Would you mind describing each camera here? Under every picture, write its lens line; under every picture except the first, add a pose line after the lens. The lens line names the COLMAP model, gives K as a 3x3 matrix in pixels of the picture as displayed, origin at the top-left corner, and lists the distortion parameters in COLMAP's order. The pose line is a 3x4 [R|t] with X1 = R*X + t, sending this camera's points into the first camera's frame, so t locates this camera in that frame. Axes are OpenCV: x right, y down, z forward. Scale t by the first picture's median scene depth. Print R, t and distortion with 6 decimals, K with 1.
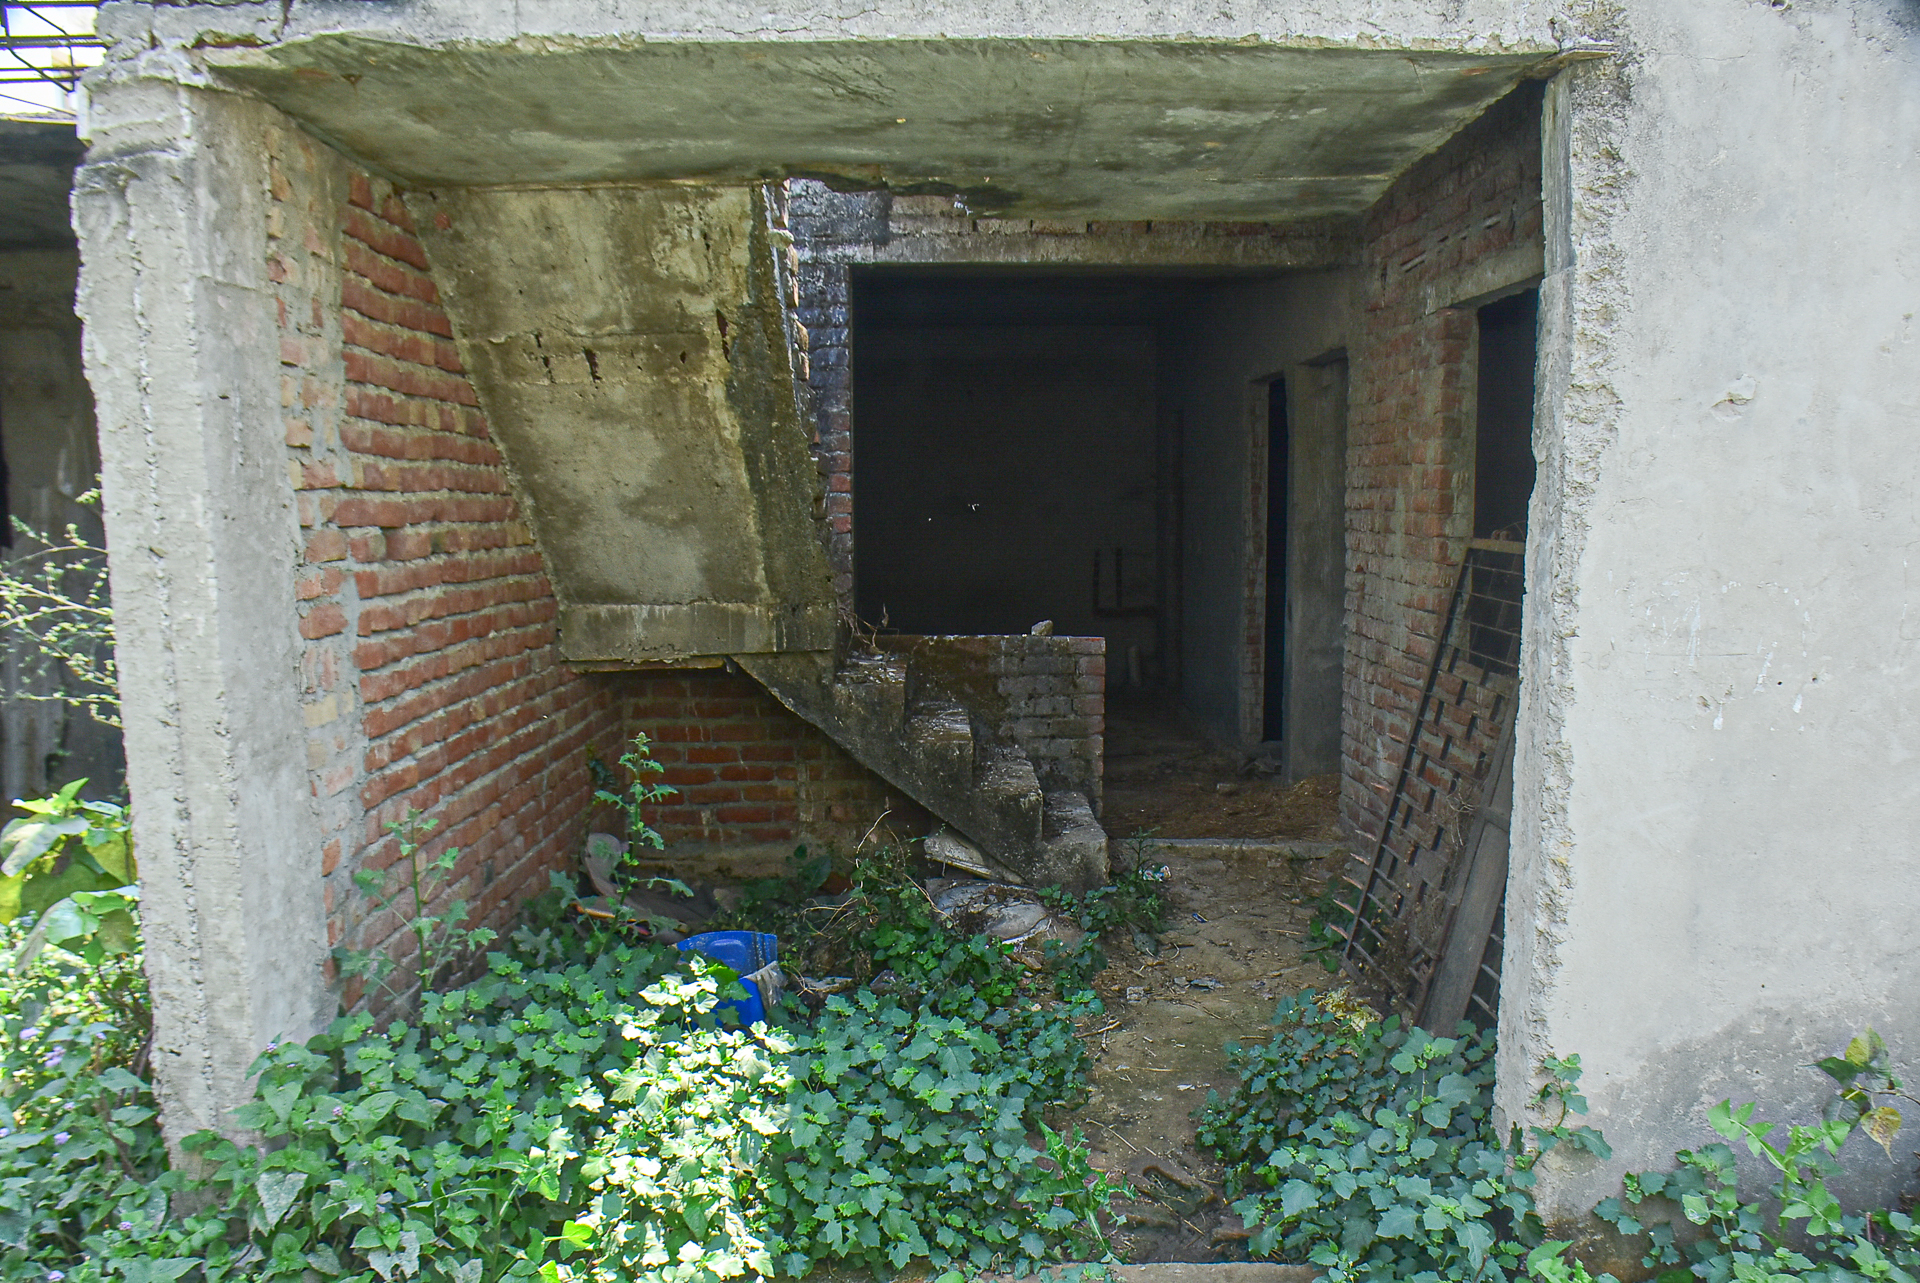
lens RADIAL K [[1513.4, 0, 959.8], [0, 1513.4, 712.3], [0, 0, 1]] dist [-0.142744, 0.127929]
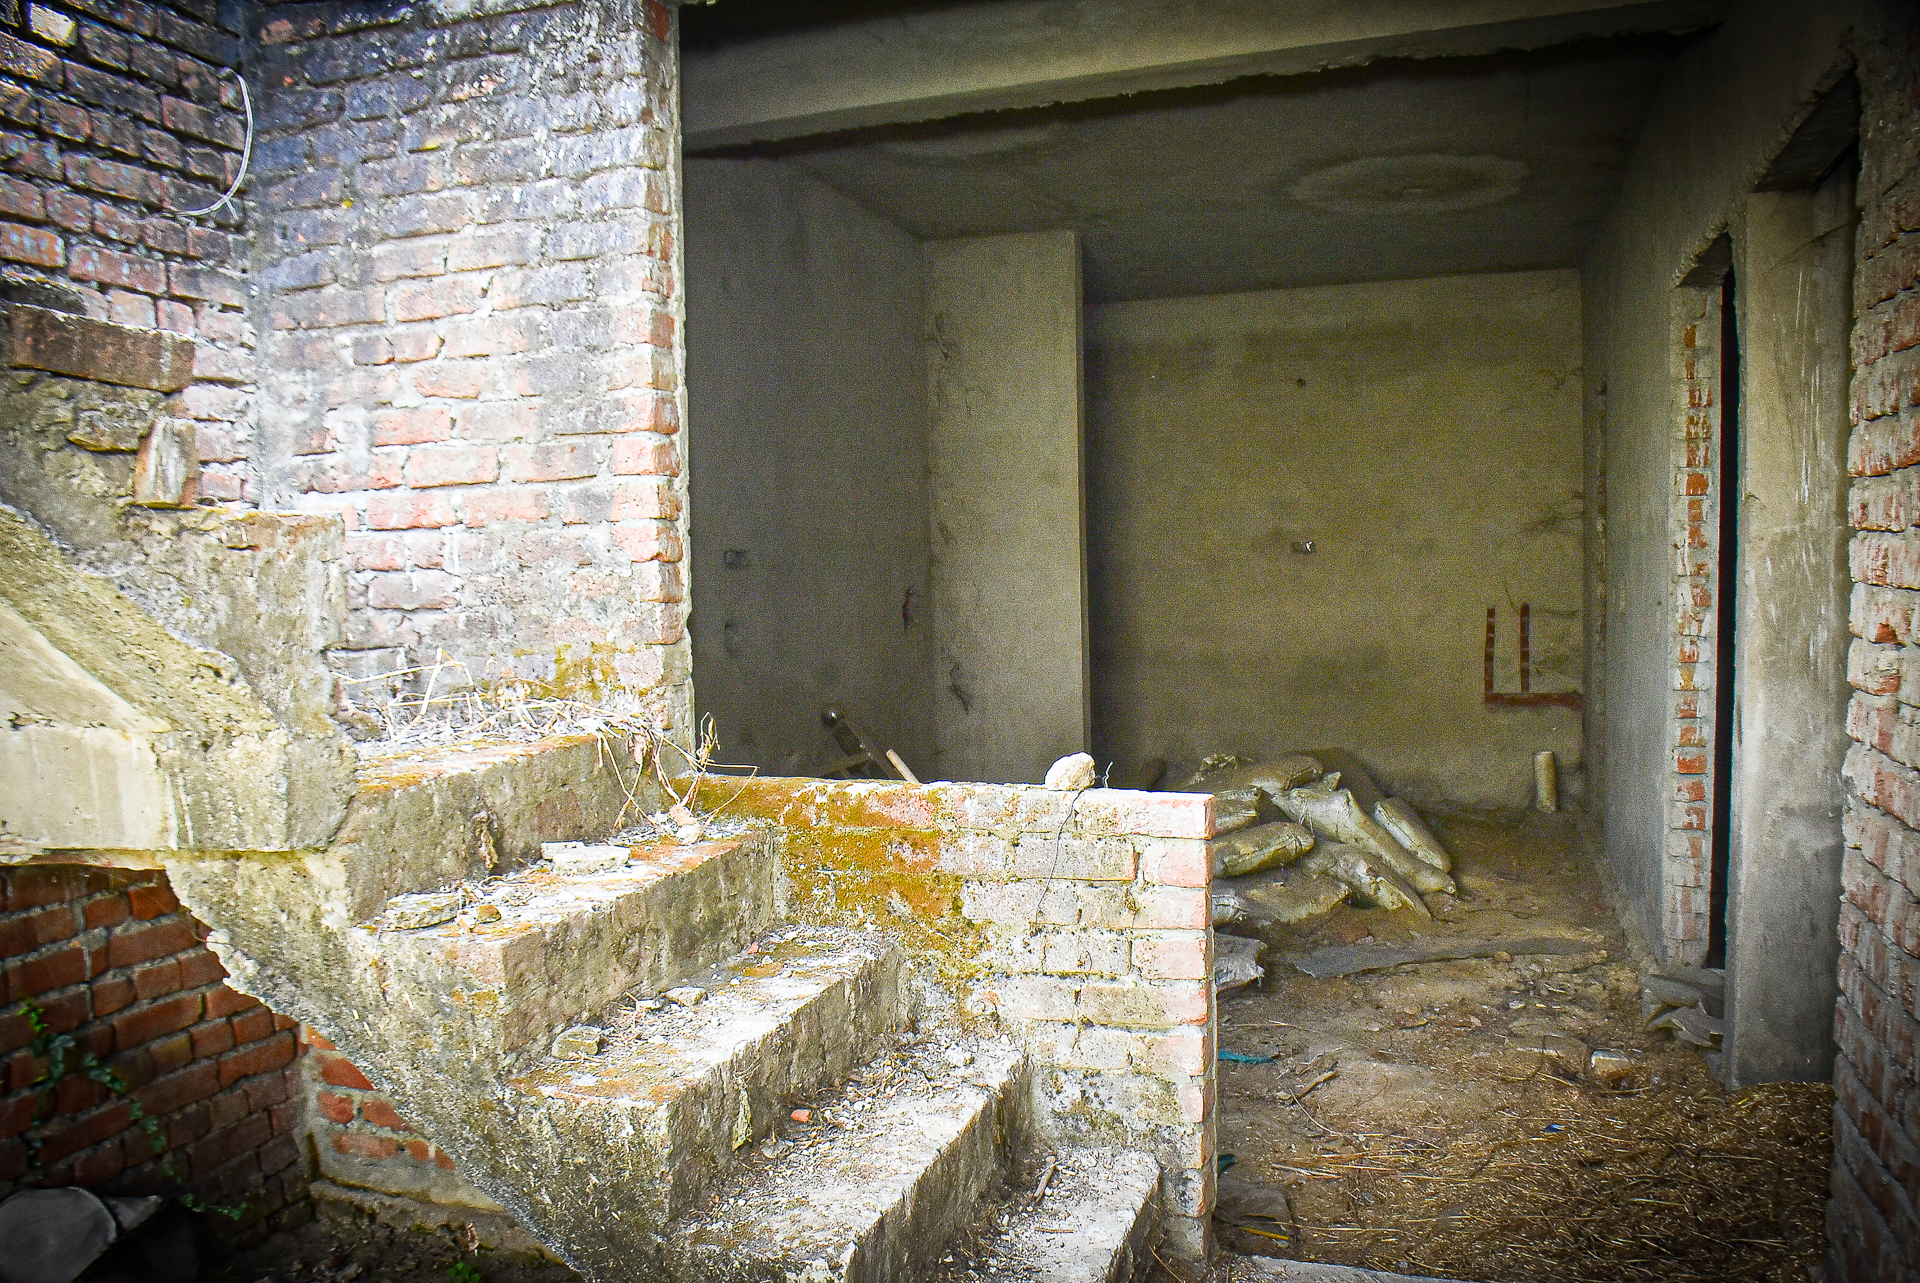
lens RADIAL K [[1513.4, 0, 959.8], [0, 1513.4, 712.3], [0, 0, 1]] dist [-0.142744, 0.127929]
pose [[0.944262, 0.014989, -0.328854, 0.123563], [-0.029090, 0.998854, -0.038000, -0.040937], [0.327908, 0.045448, 0.943616, 0.427462]]
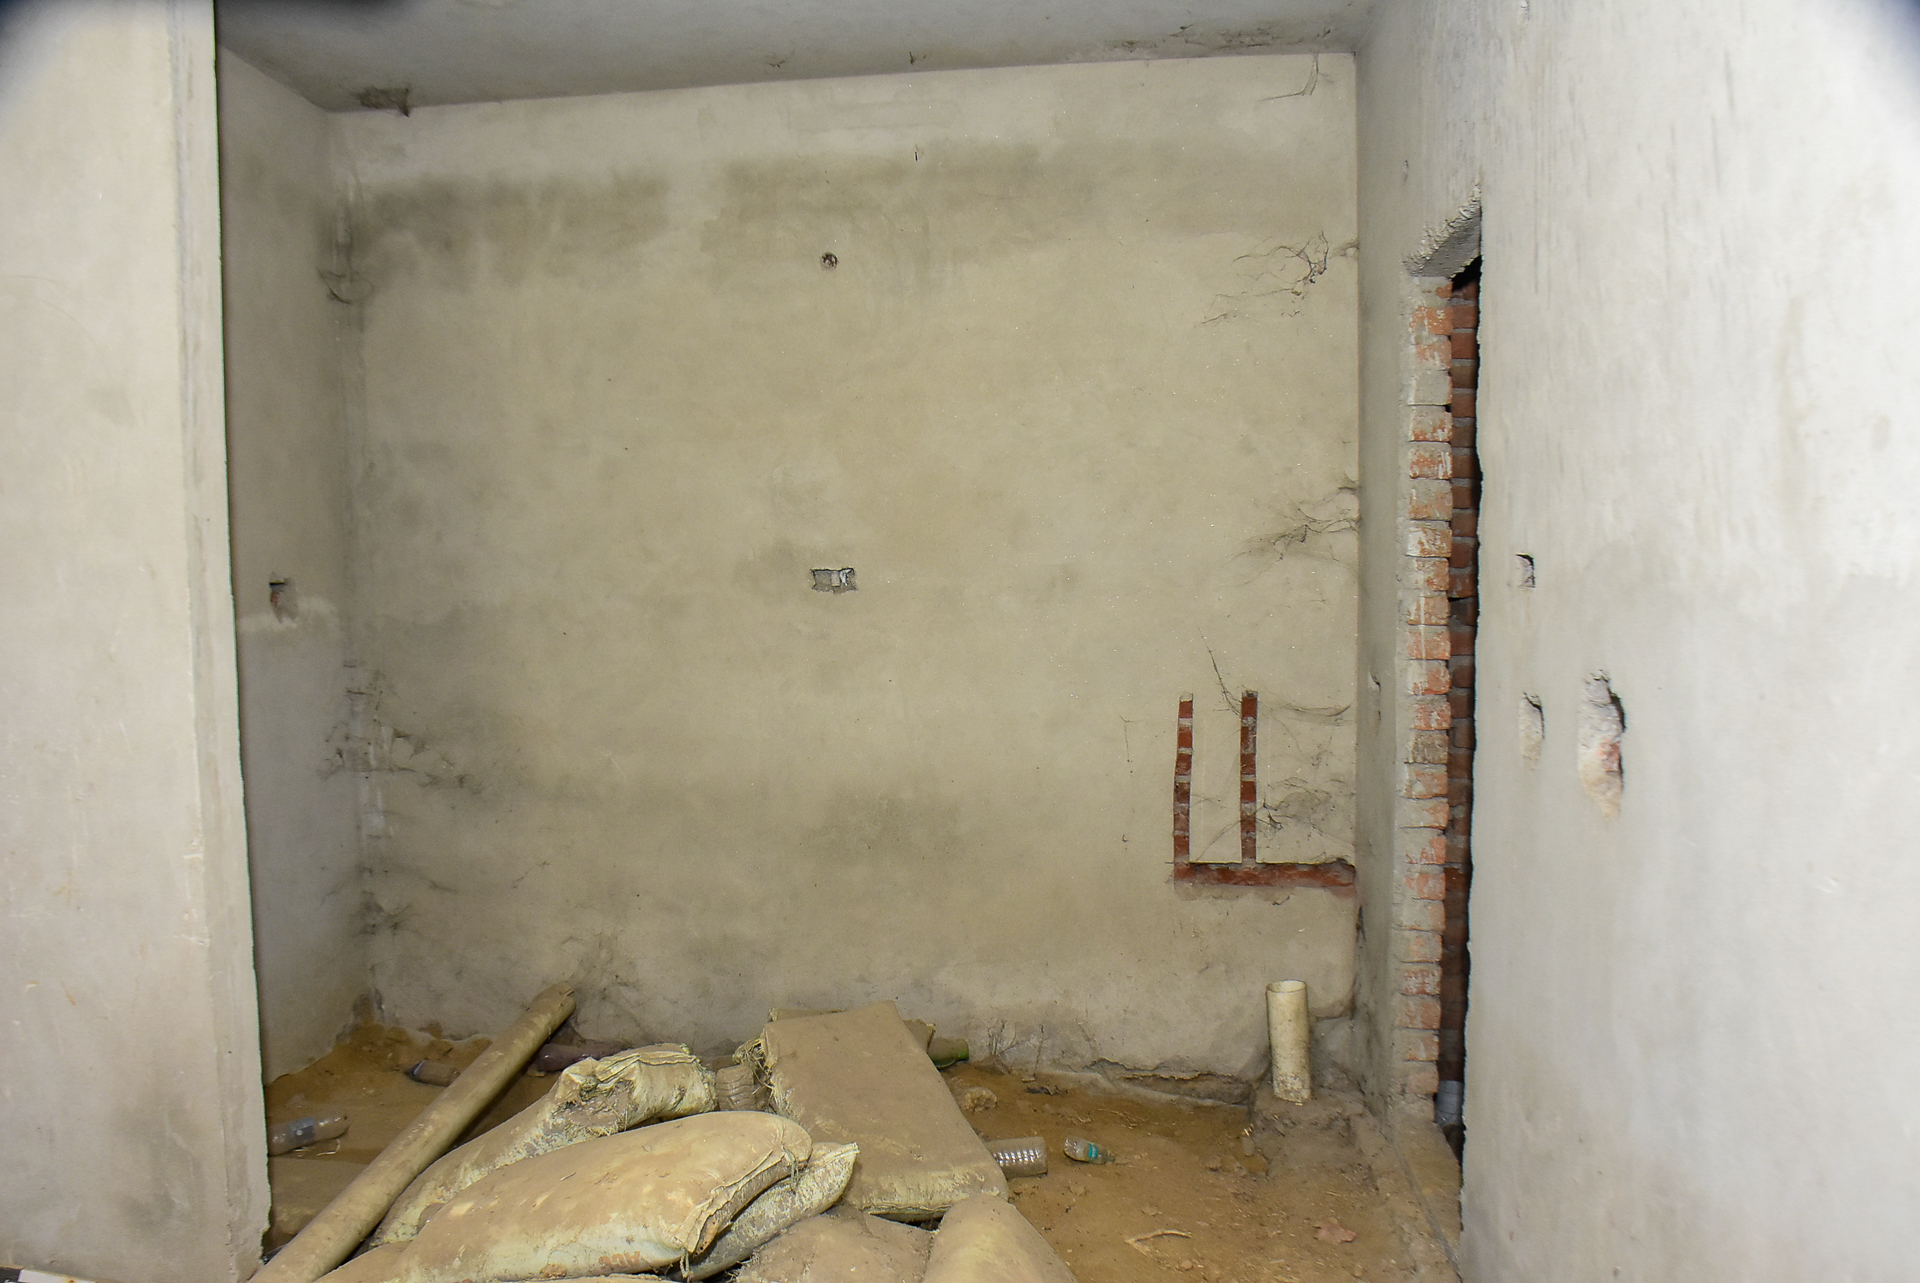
lens RADIAL K [[1513.4, 0, 959.8], [0, 1513.4, 712.3], [0, 0, 1]] dist [-0.142744, 0.127929]
pose [[0.993652, 0.009952, -0.112061, 0.111819], [-0.016383, 0.998262, -0.056612, -0.119585], [0.111303, 0.058089, 0.992087, 0.924303]]
